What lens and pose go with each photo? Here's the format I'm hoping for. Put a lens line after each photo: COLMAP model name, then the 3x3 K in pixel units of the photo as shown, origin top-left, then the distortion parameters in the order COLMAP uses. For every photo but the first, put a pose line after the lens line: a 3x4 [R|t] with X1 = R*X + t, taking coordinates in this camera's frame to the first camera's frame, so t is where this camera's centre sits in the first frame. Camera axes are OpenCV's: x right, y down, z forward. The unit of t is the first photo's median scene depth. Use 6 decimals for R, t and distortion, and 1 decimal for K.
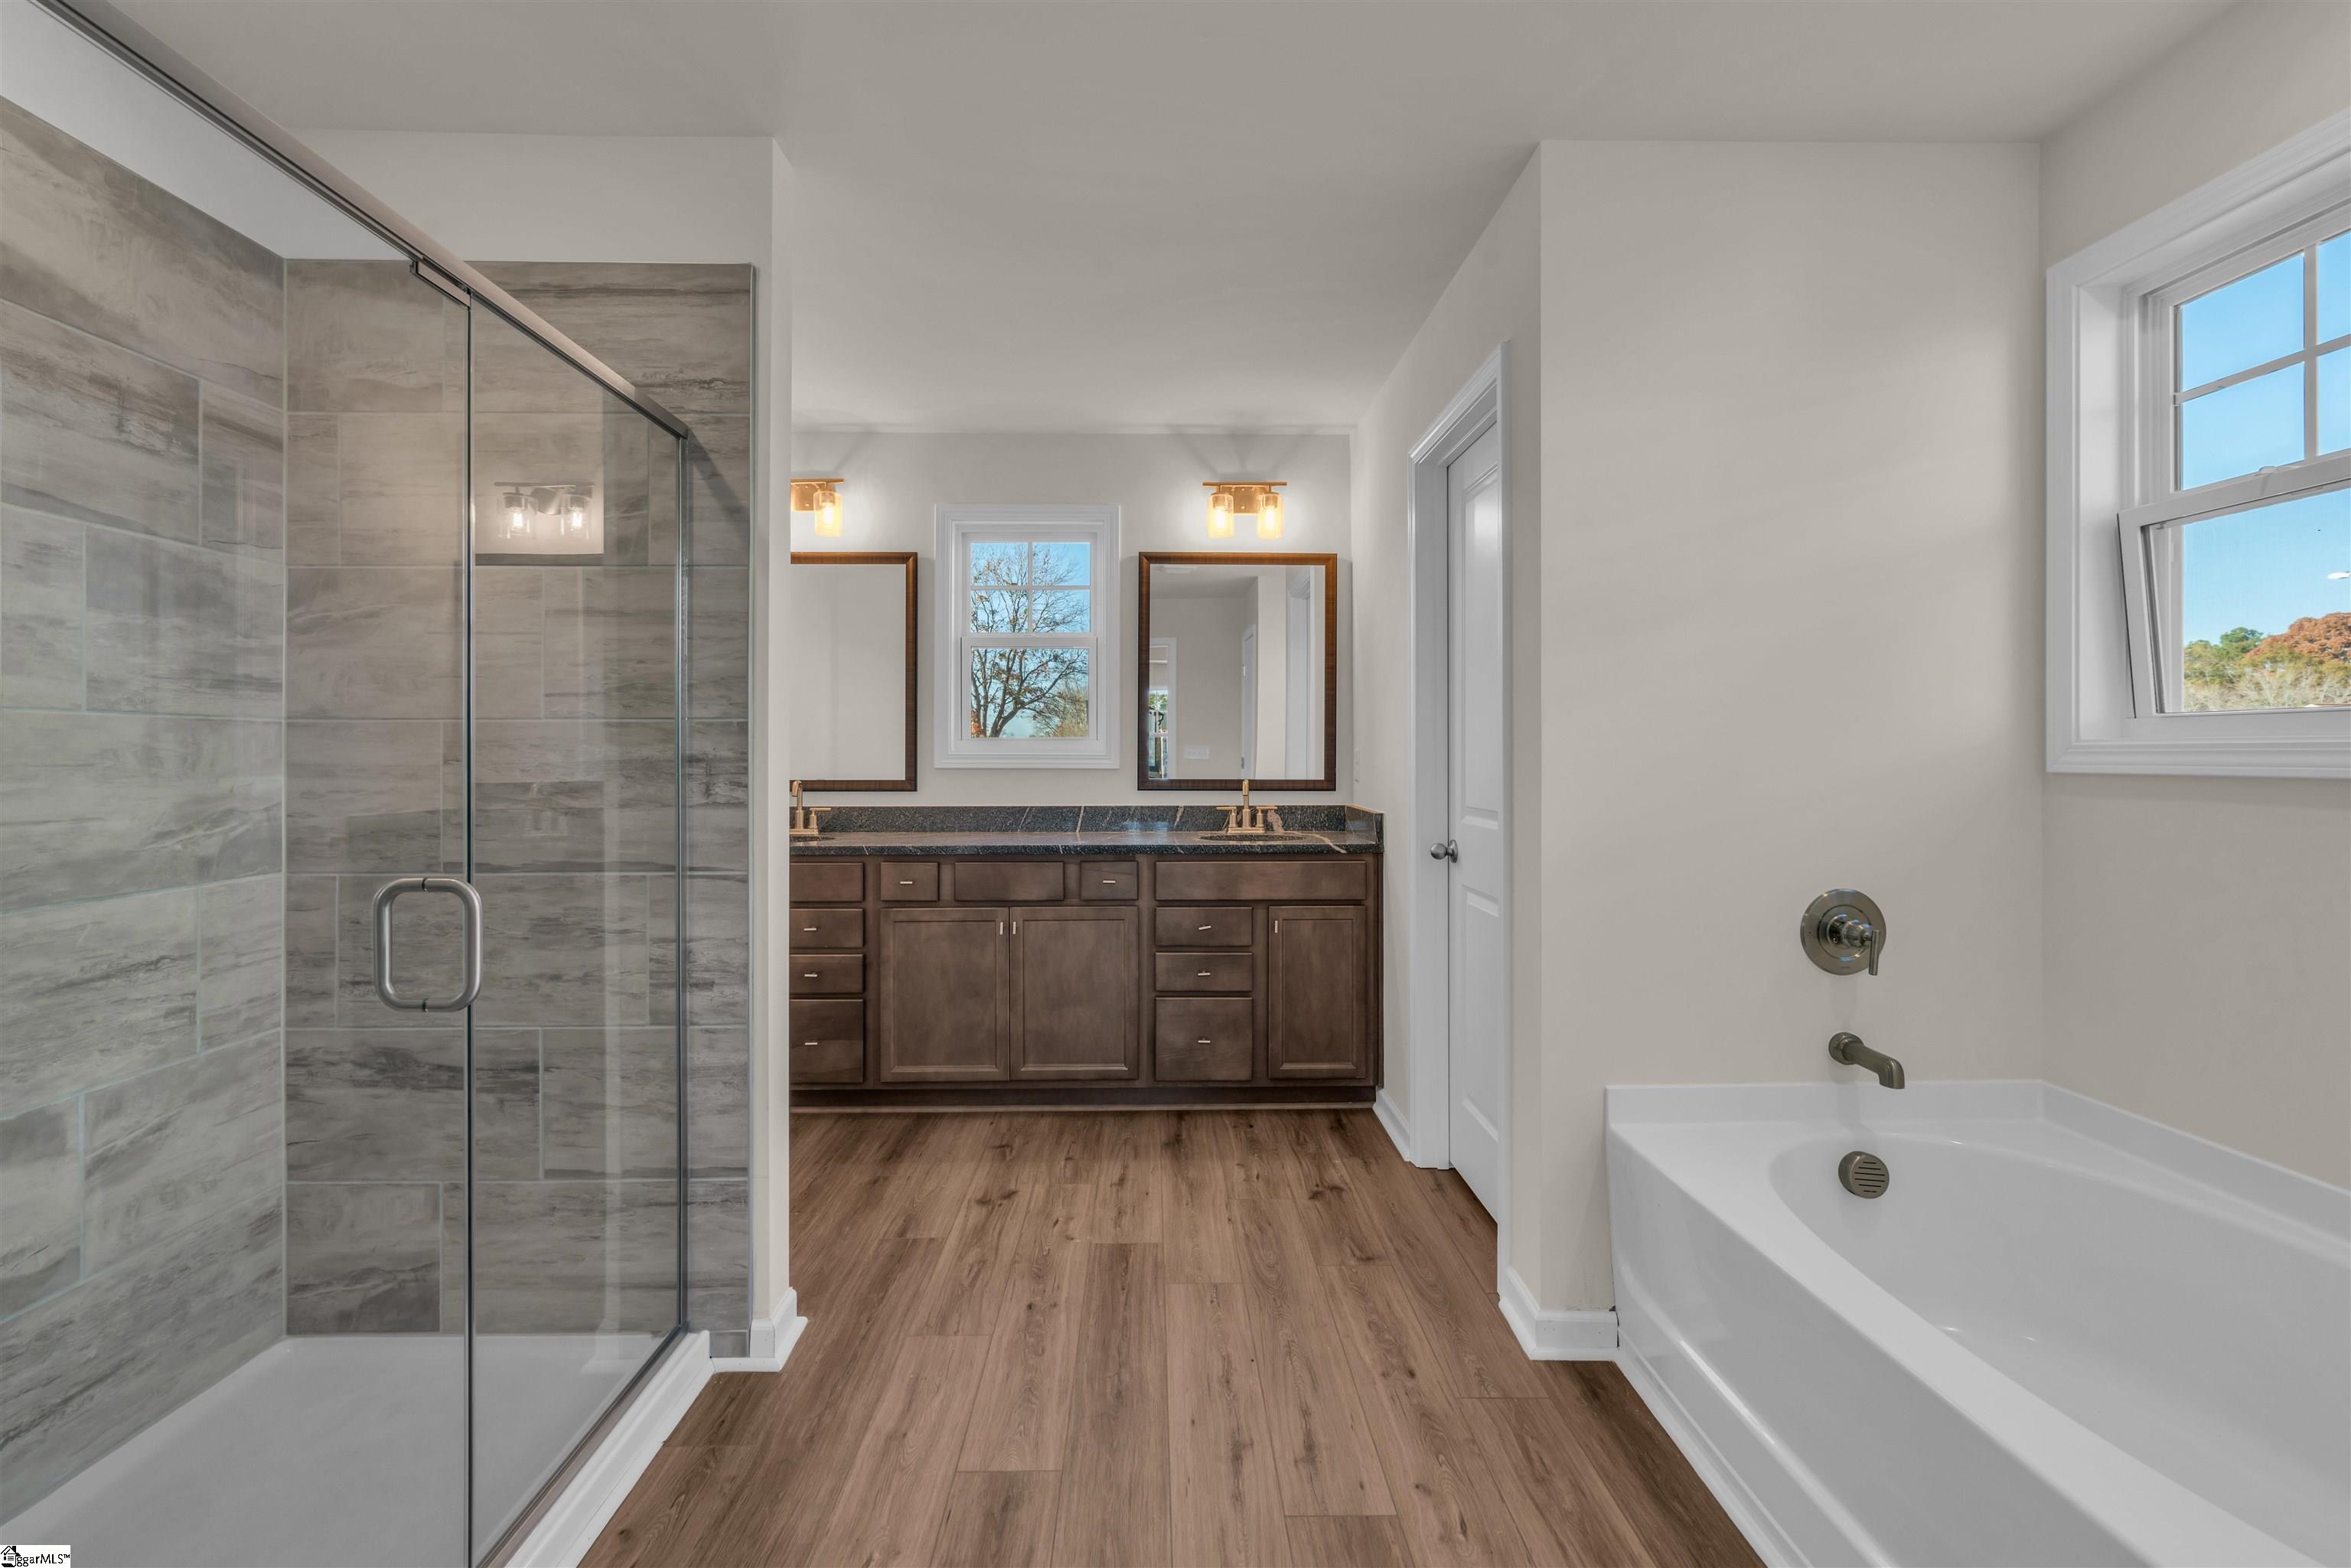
lens RADIAL K [[1066.6, 0, 1209.5], [0, 1066.6, 769.3], [0, 0, 1]] dist [-0.007180, 0.002945]
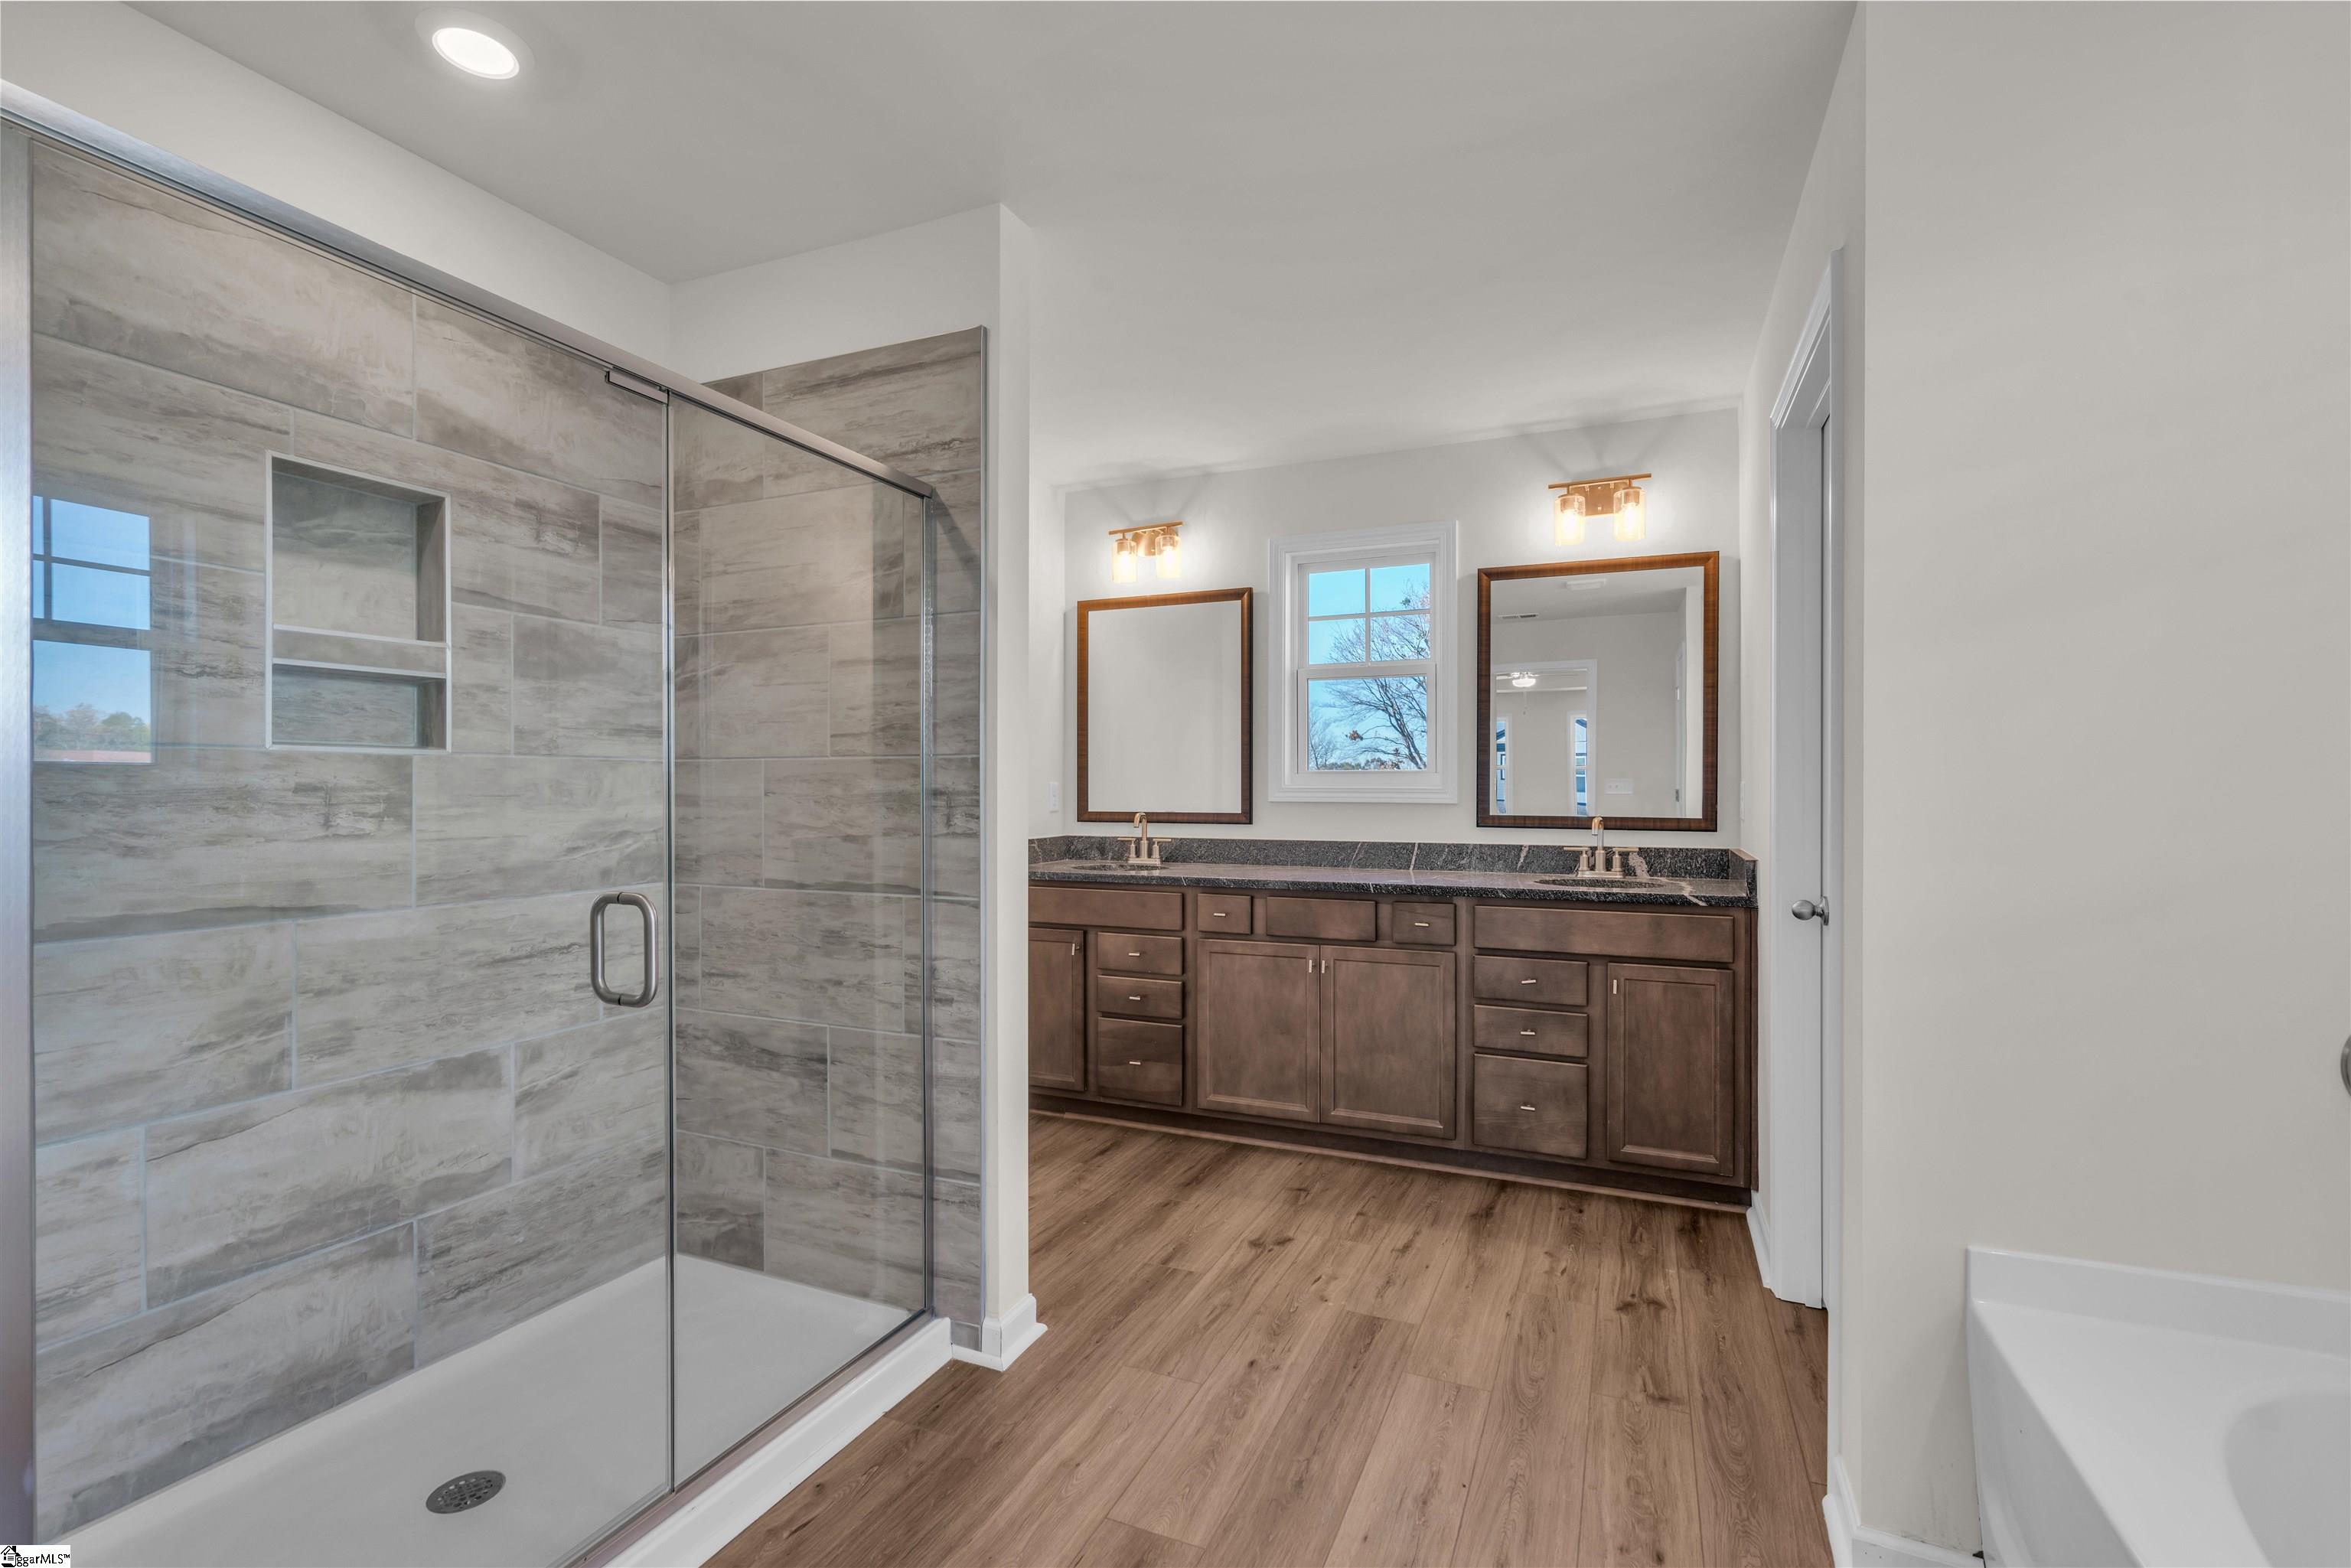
lens RADIAL K [[1066.6, 0, 1179.7], [0, 1066.6, 806.4], [0, 0, 1]] dist [-0.007180, 0.002945]
pose [[0.904300, 0.008484, -0.426813, 0.110281], [-0.006972, 0.999963, 0.005105, -0.001219], [0.426841, -0.001641, 0.904325, 0.065278]]
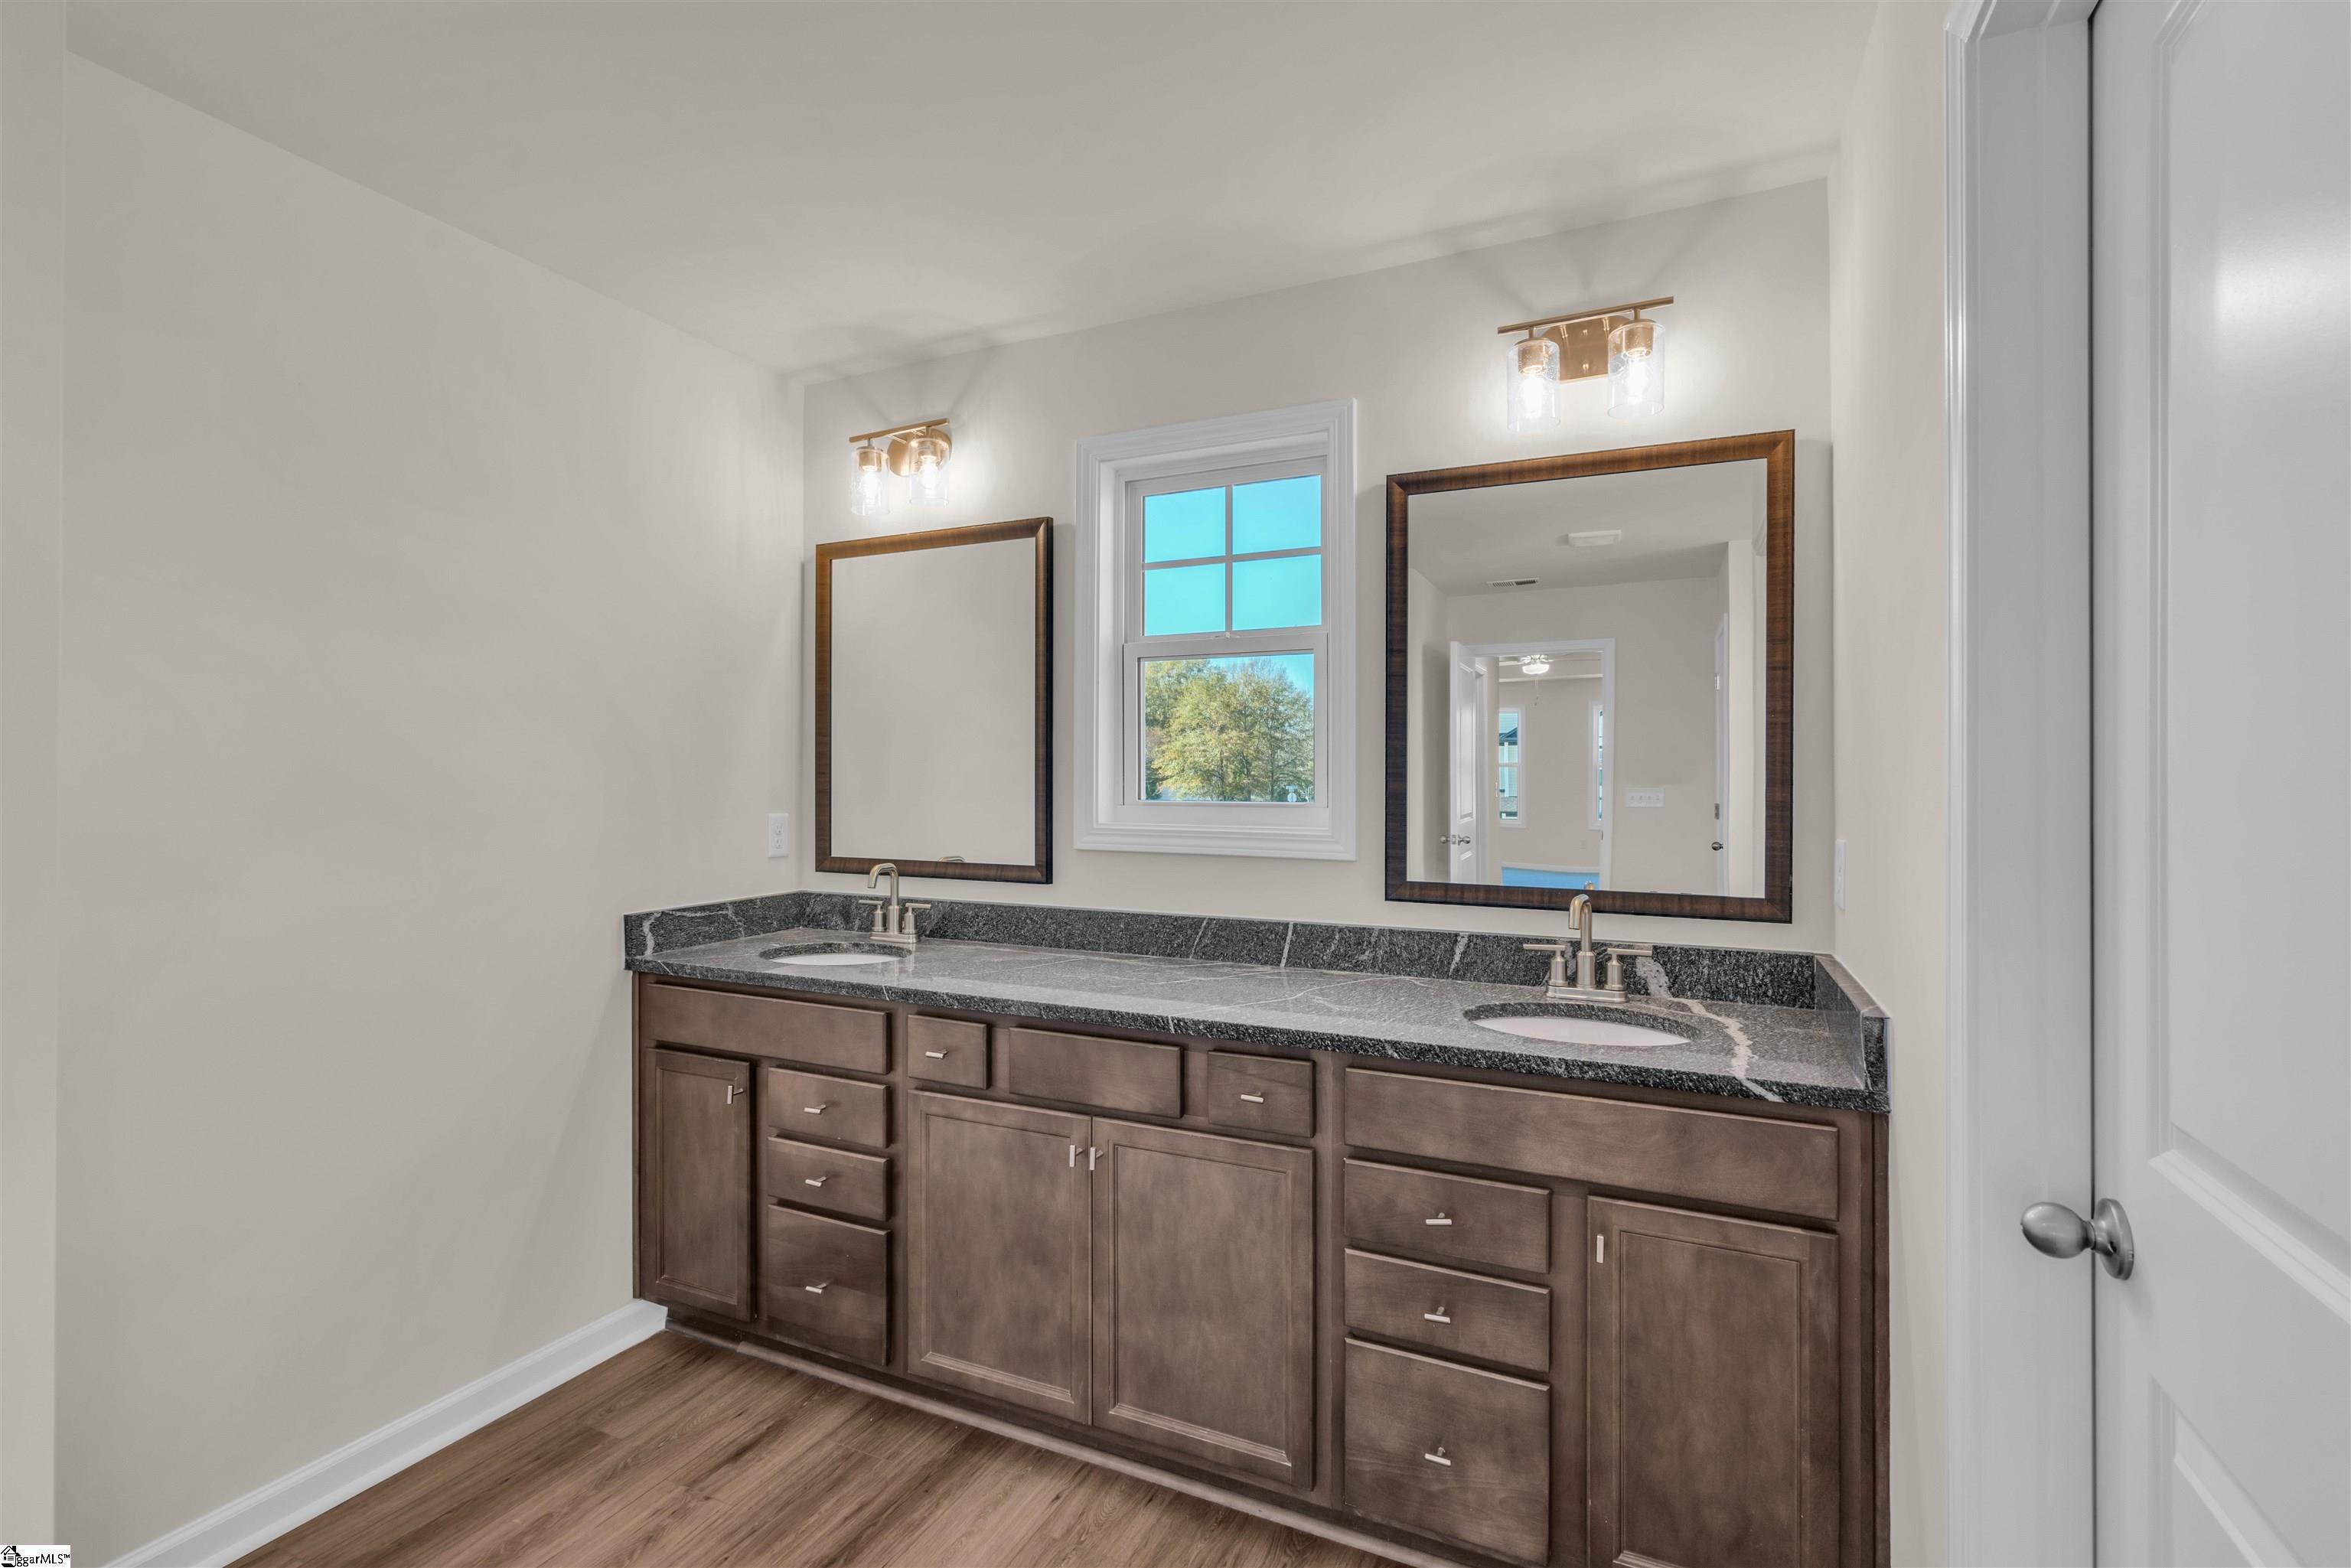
lens RADIAL K [[1066.6, 0, 1177.4], [0, 1066.6, 784.2], [0, 0, 1]] dist [-0.007180, 0.002945]
pose [[0.891229, 0.006314, -0.453510, 0.104855], [-0.009393, 0.999946, -0.004537, -0.043286], [0.453457, 0.008303, 0.891240, 0.519159]]
